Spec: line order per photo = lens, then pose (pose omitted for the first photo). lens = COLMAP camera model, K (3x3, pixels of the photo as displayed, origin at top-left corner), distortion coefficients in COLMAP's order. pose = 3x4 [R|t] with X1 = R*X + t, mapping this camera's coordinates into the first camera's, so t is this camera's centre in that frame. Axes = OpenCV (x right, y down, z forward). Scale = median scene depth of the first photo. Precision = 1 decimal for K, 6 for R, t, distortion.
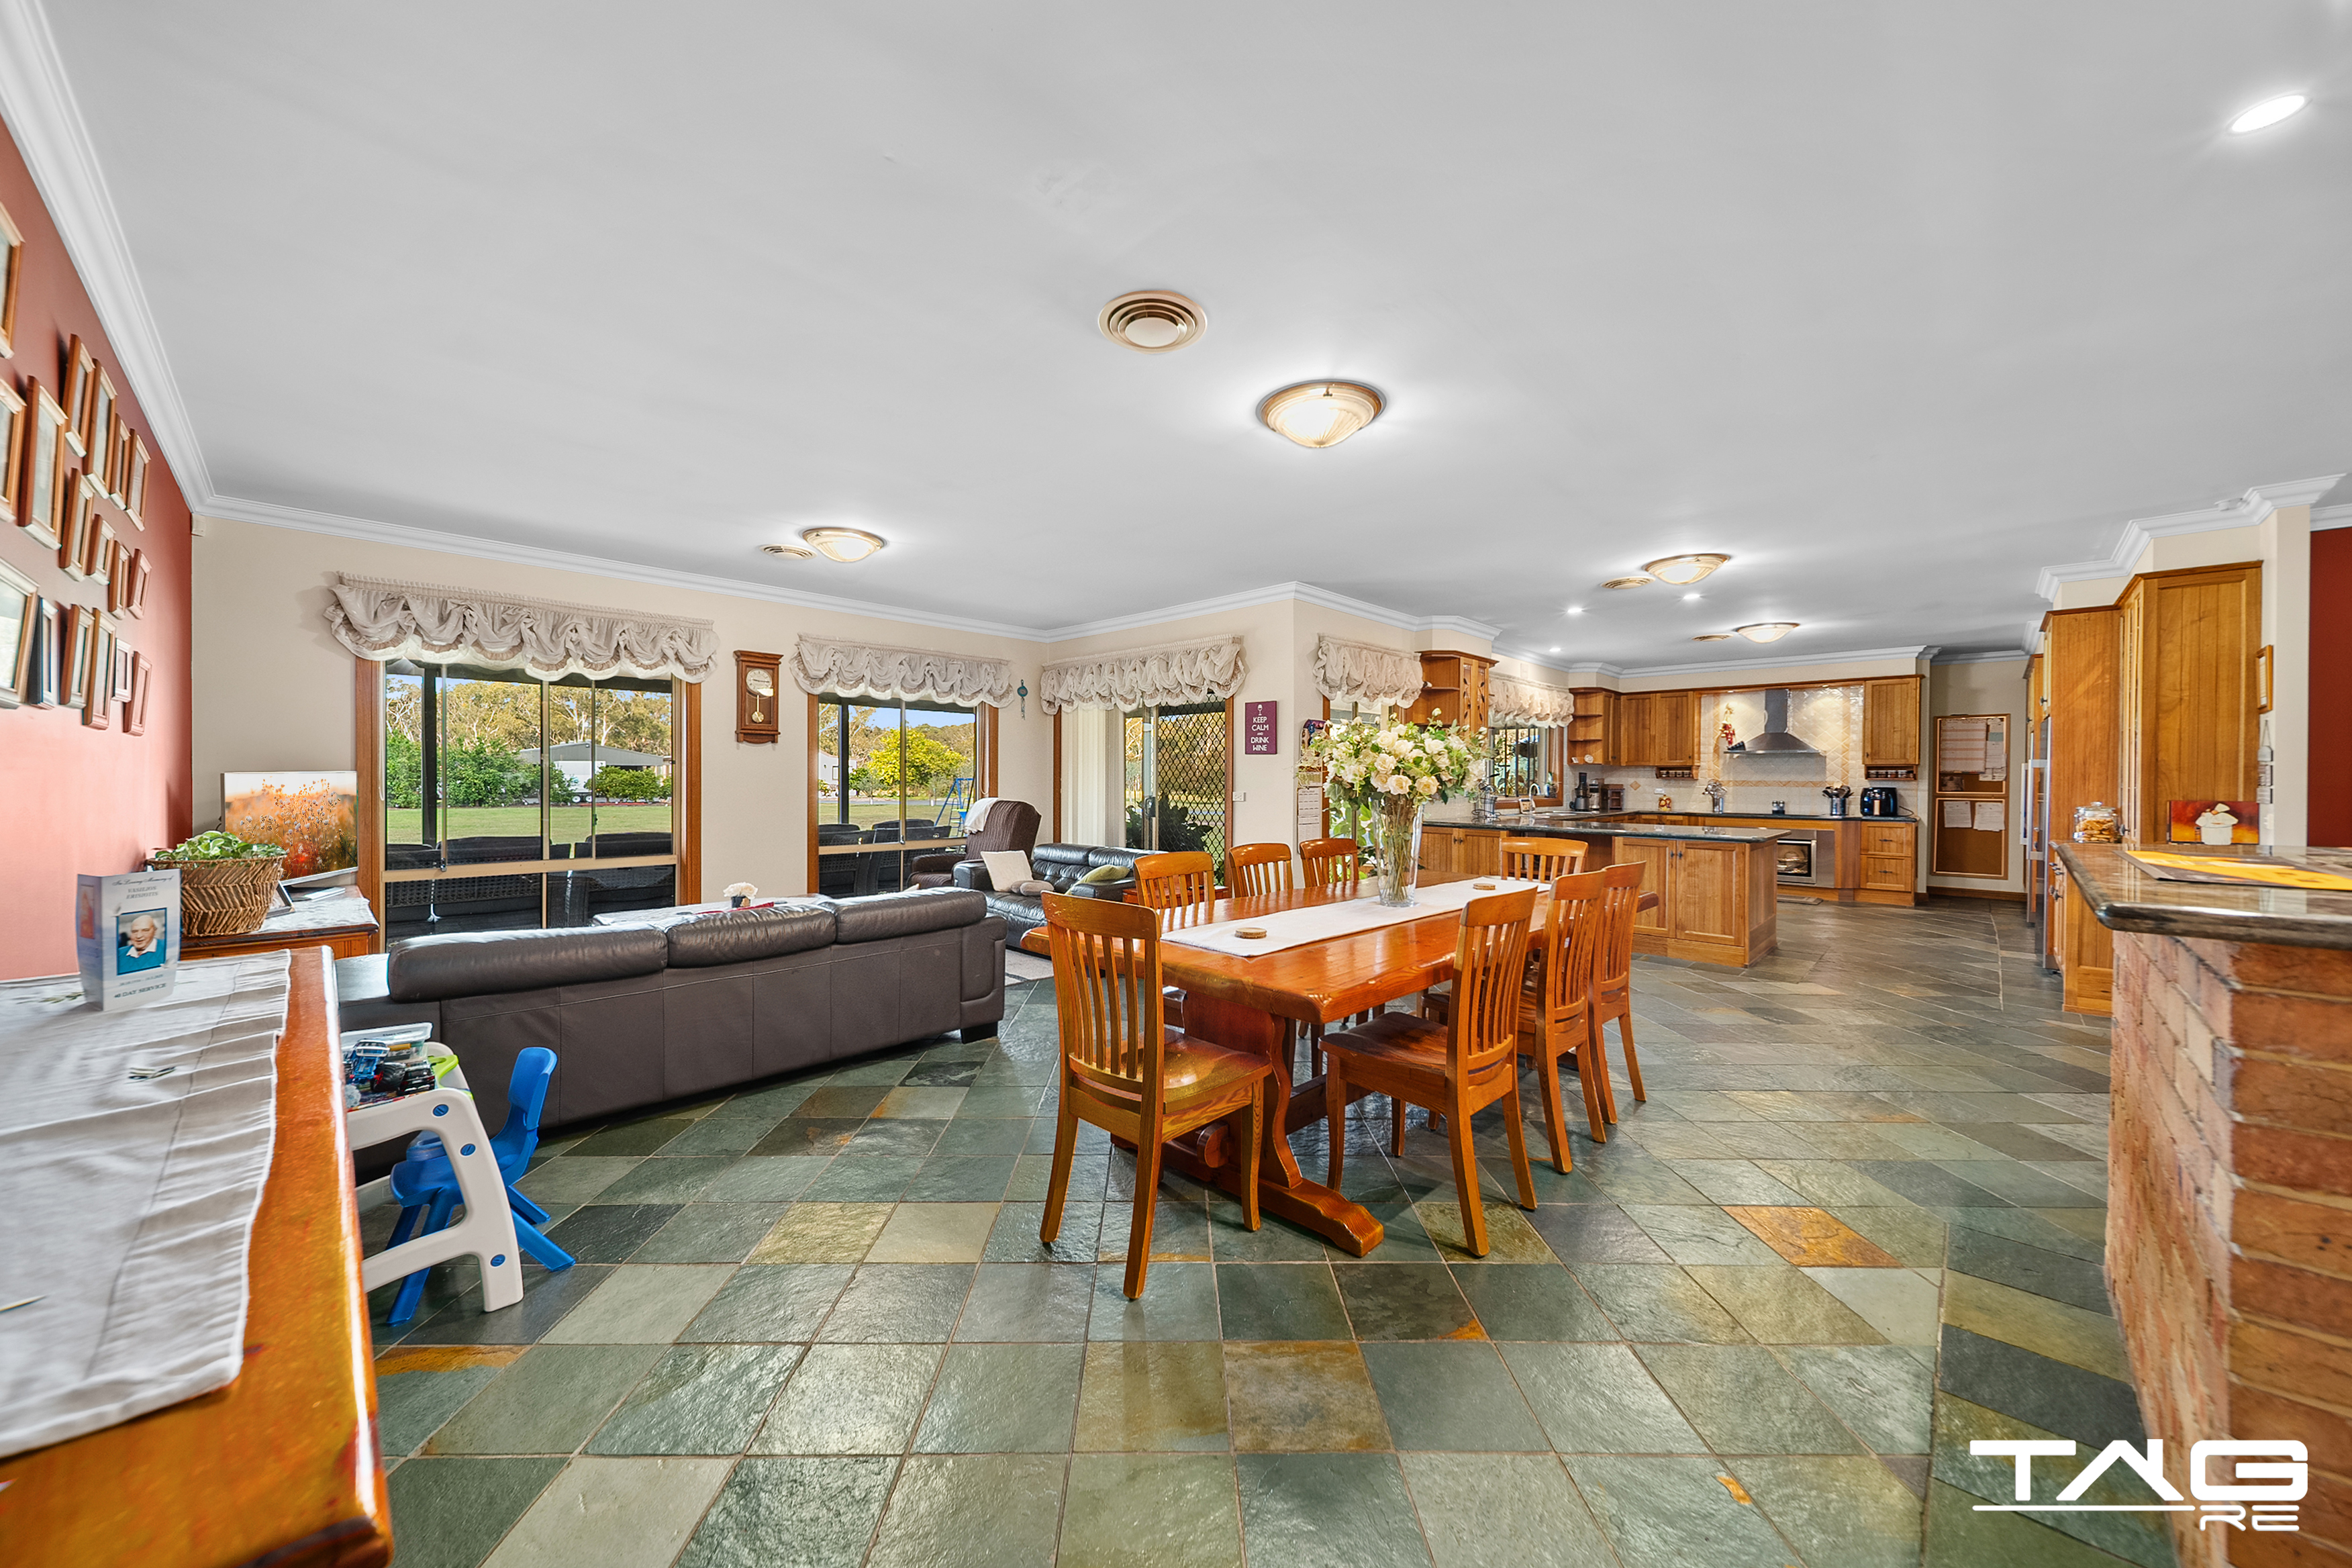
lens RADIAL K [[827.1, 0, 1169.6], [0, 827.1, 783.2], [0, 0, 1]] dist [0.000856, 0.000073]
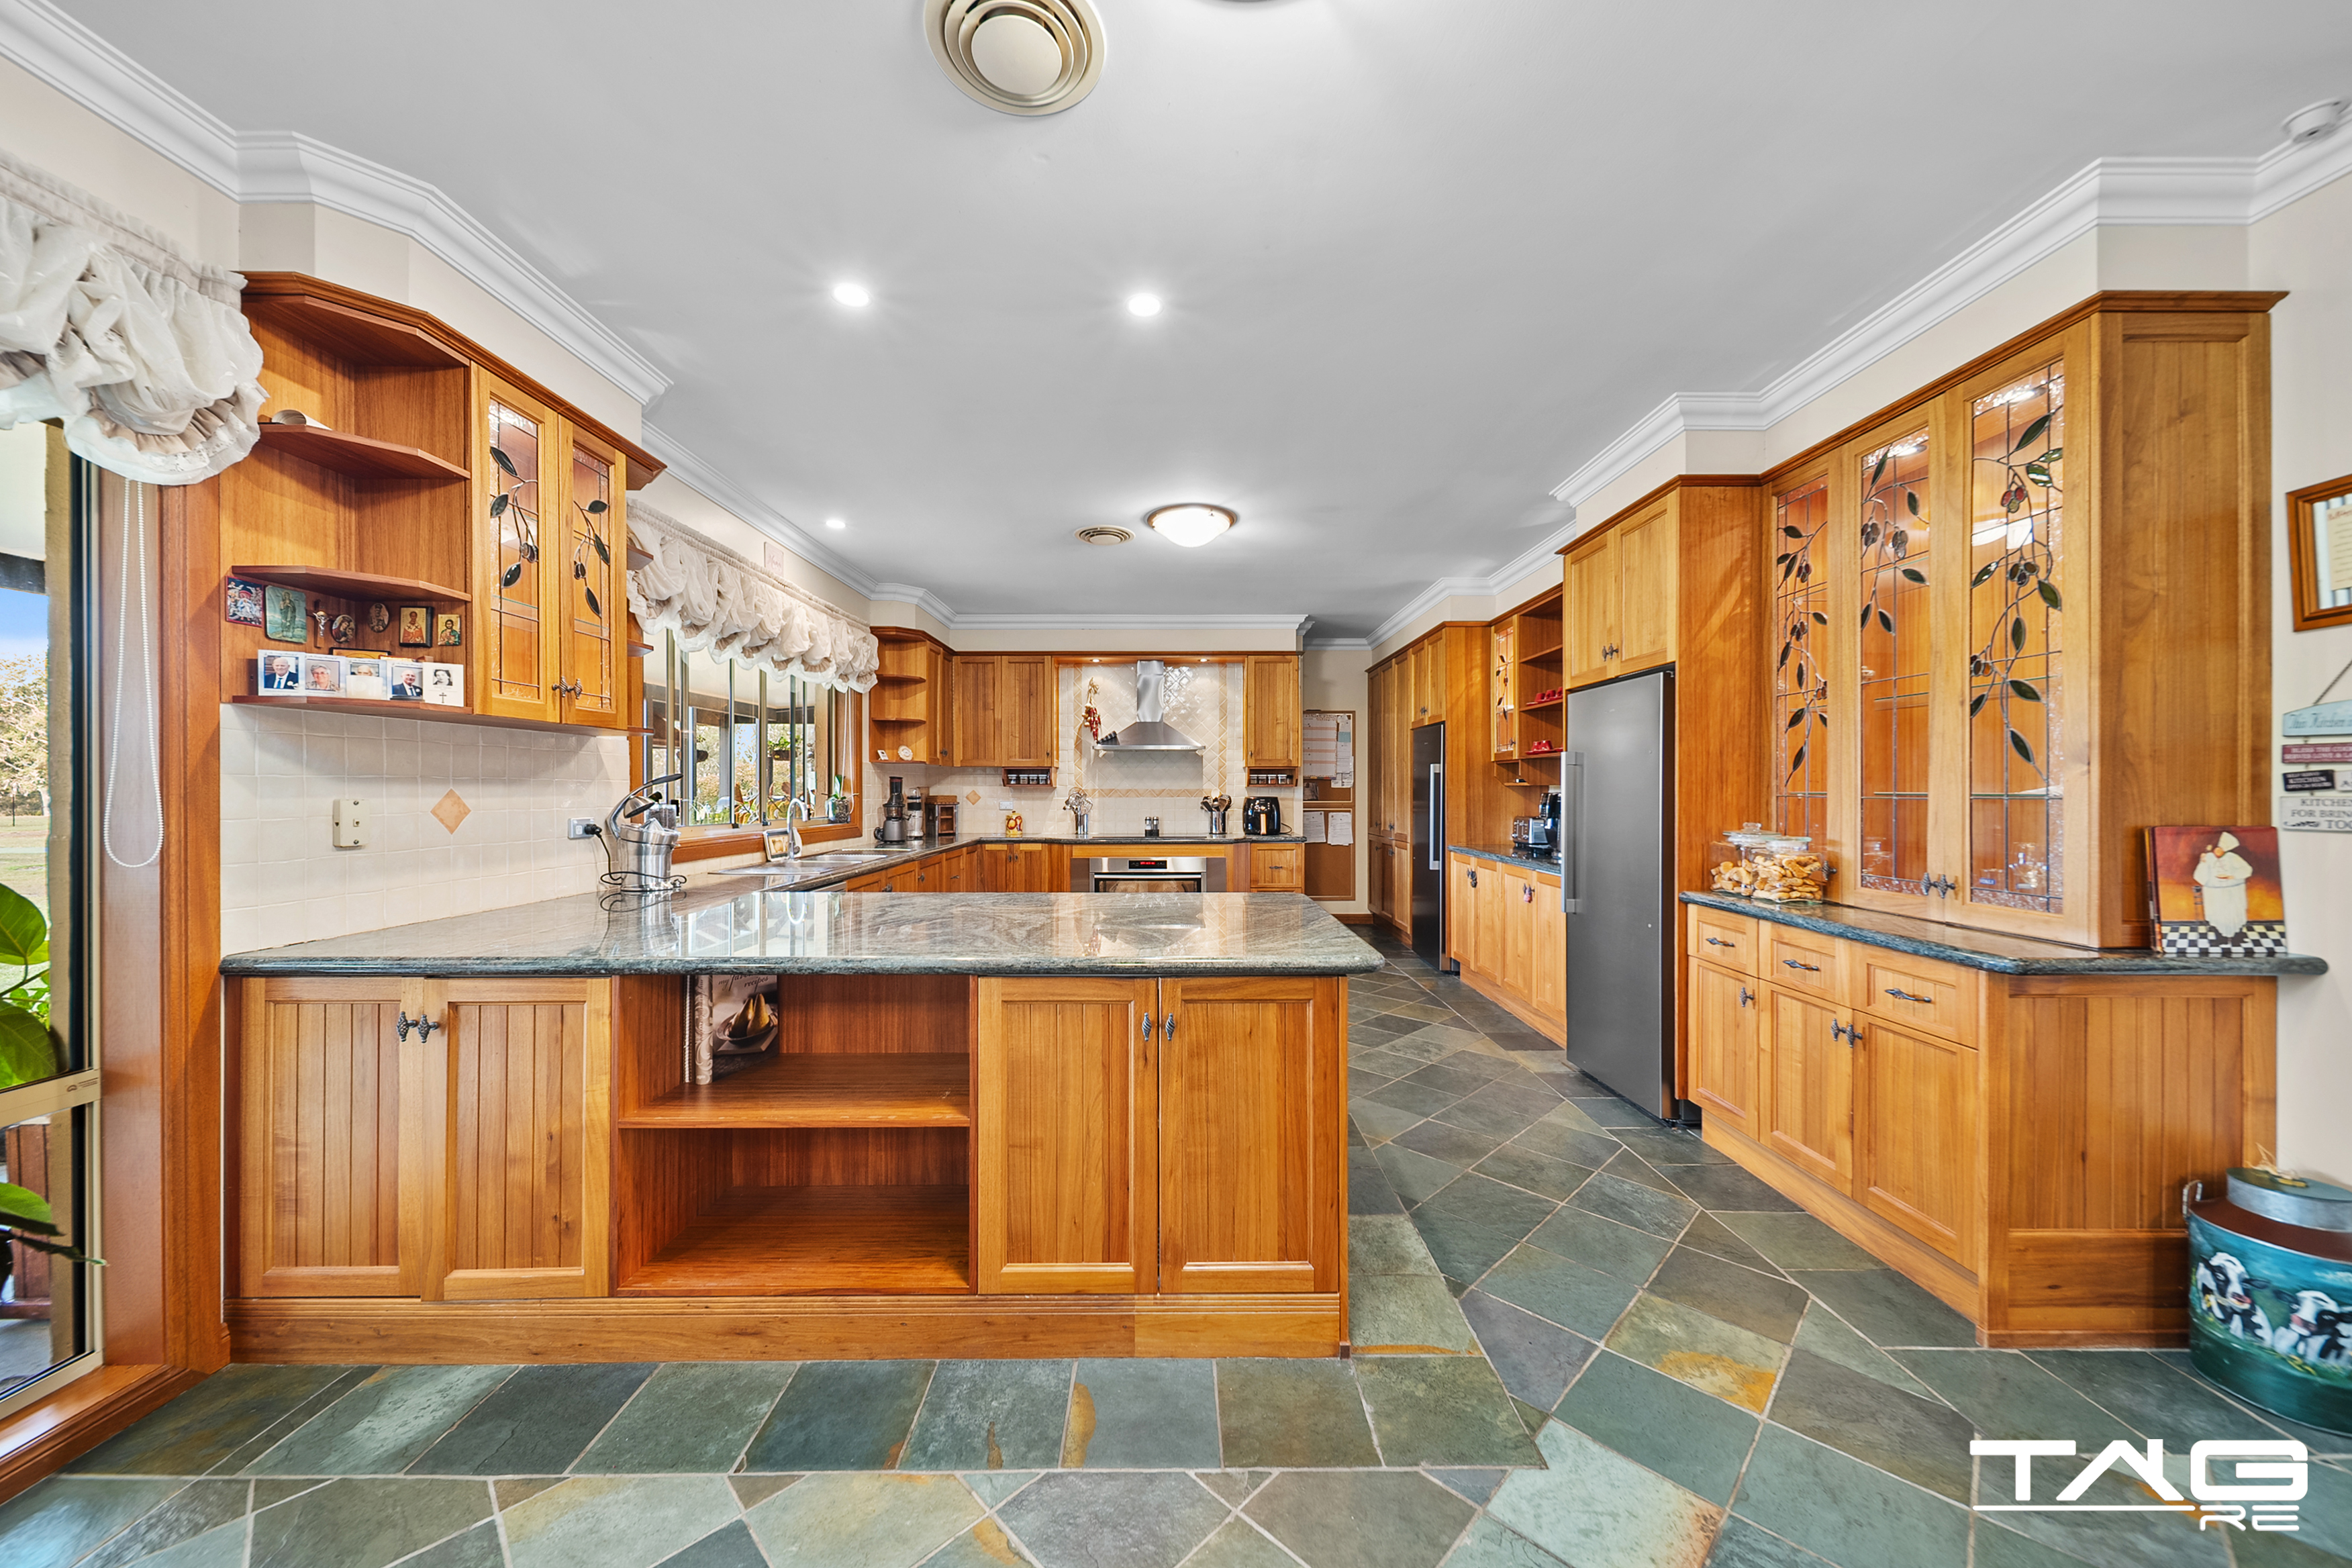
lens RADIAL K [[827.1, 0, 1169.6], [0, 827.1, 783.2], [0, 0, 1]] dist [0.000856, 0.000073]
pose [[0.716209, 0.000136, 0.697886, 0.258730], [0.009195, 0.999911, -0.009631, -0.001097], [-0.697826, 0.013315, 0.716144, 0.502383]]
